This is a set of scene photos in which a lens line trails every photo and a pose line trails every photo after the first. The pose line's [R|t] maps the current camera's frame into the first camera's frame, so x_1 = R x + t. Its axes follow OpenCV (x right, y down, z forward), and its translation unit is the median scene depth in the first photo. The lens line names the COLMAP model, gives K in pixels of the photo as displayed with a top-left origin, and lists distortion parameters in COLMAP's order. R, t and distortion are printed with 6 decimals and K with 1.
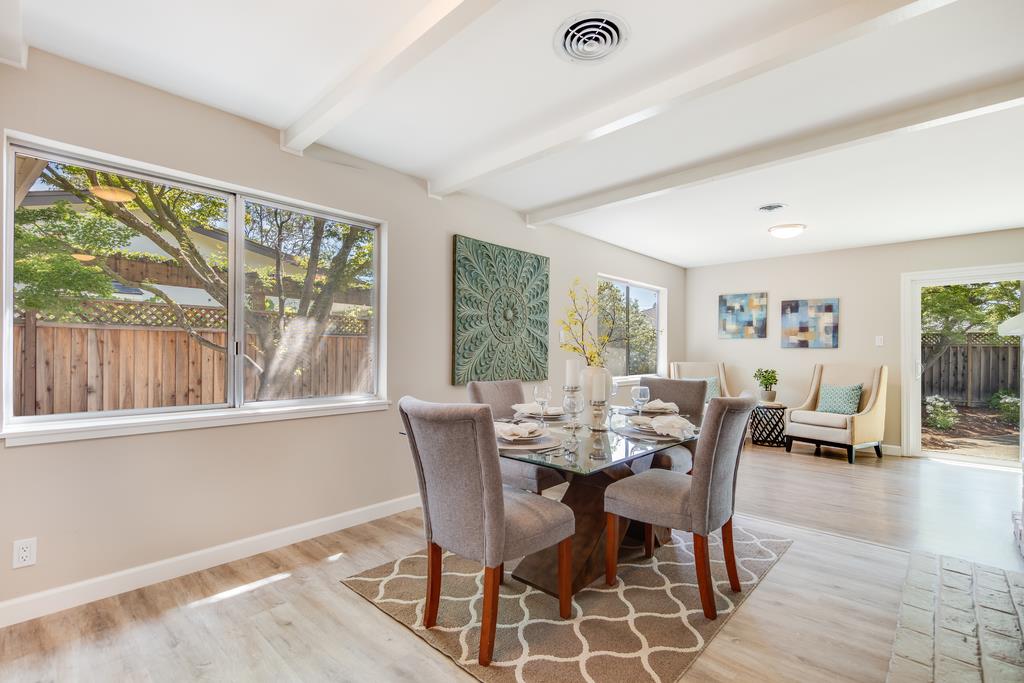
lens RADIAL K [[458.0, 0, 506.8], [0, 458.0, 351.6], [0, 0, 1]] dist [0.001286, -0.000665]
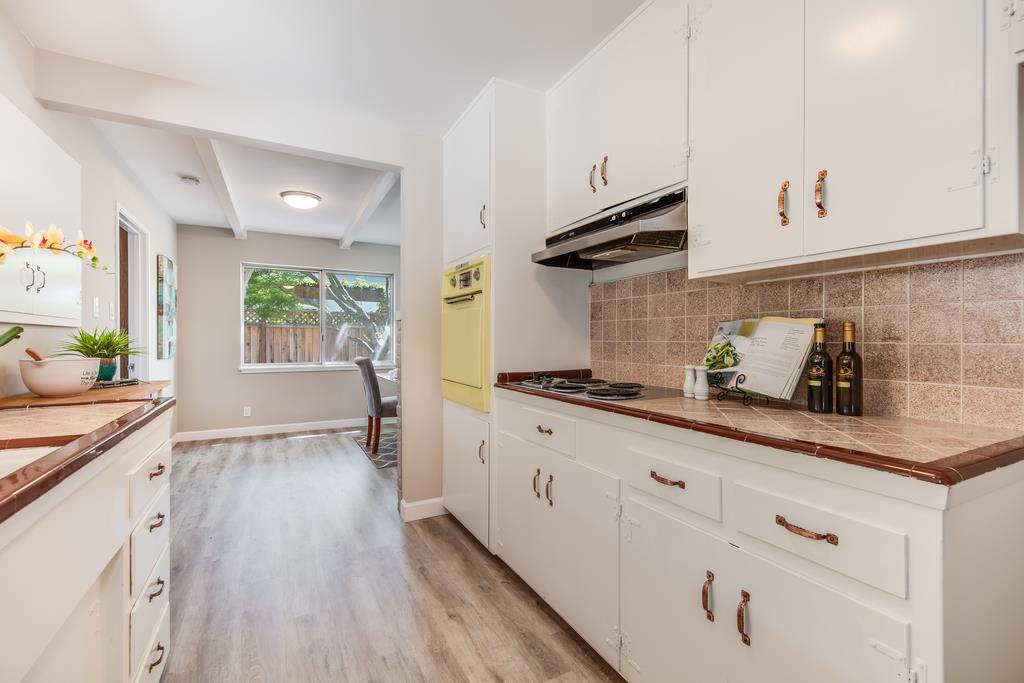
lens RADIAL K [[443.9, 0, 515.8], [0, 443.9, 341.7], [0, 0, 1]] dist [0.000333, -0.000290]
pose [[0.950385, -0.002684, -0.311064, 0.515630], [0.003363, 0.999993, 0.001646, 0.005662], [0.311057, -0.002610, 0.950388, -0.406821]]
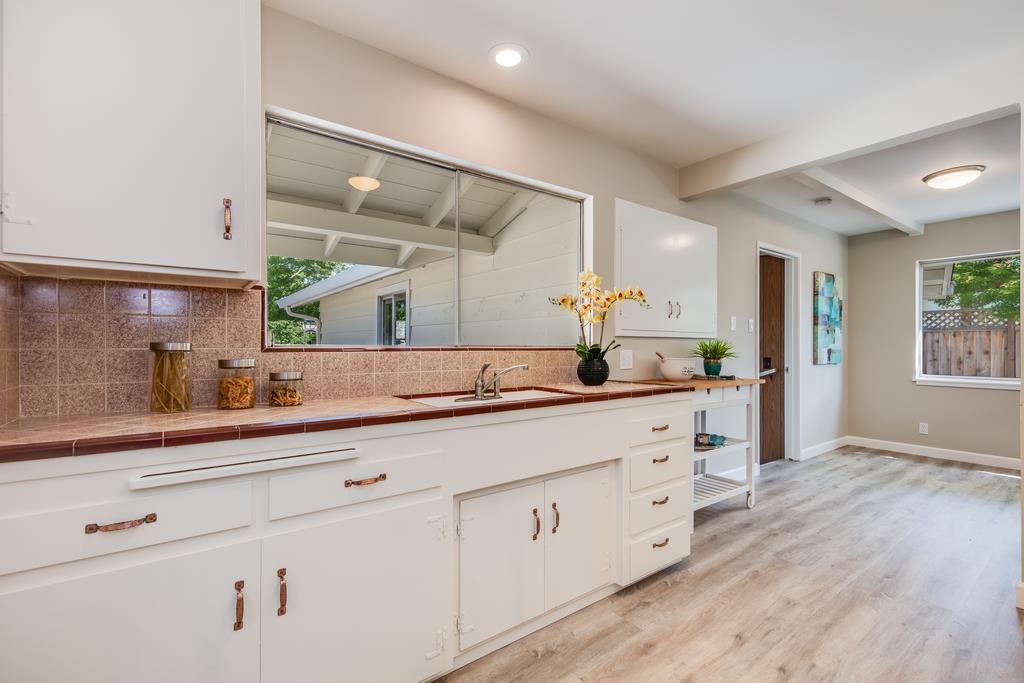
lens RADIAL K [[458.0, 0, 506.8], [0, 458.0, 351.6], [0, 0, 1]] dist [0.001286, -0.000665]
pose [[-0.179601, 0.005675, -0.983723, 0.683447], [-0.002710, 0.999977, 0.006264, 0.006247], [0.983736, 0.003791, -0.179581, -0.294679]]
